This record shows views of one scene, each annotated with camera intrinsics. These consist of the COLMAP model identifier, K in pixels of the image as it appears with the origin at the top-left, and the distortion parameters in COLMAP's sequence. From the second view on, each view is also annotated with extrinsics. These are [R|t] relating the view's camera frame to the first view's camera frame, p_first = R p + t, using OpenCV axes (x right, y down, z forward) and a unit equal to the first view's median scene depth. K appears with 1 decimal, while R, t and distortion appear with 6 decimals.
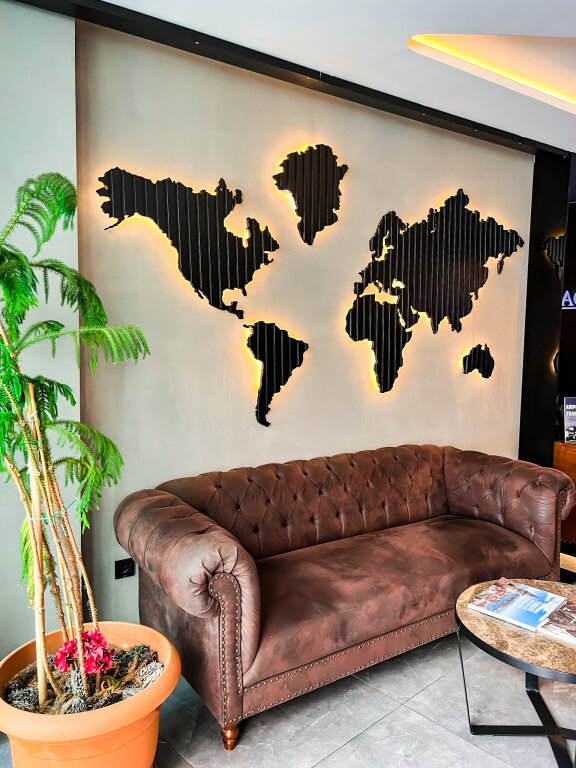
lens RADIAL K [[572.8, 0, 289.5], [0, 572.8, 390.0], [0, 0, 1]] dist [0.062570, -0.086858]
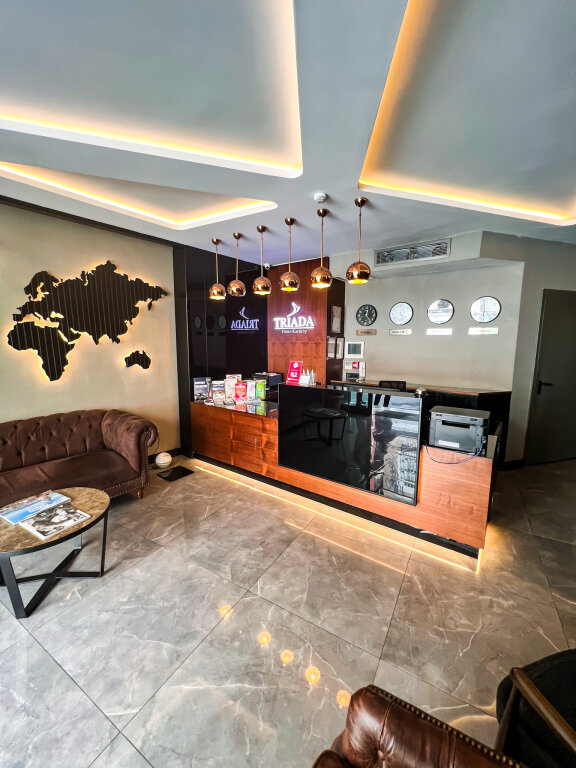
lens RADIAL K [[306.2, 0, 288.0], [0, 306.2, 384.0], [0, 0, 1]] dist [-0.009410, -0.000087]
pose [[0.957609, -0.047060, 0.284202, 0.558287], [0.035343, 0.998306, 0.046220, -0.003024], [-0.285895, -0.034216, 0.957650, -0.039209]]
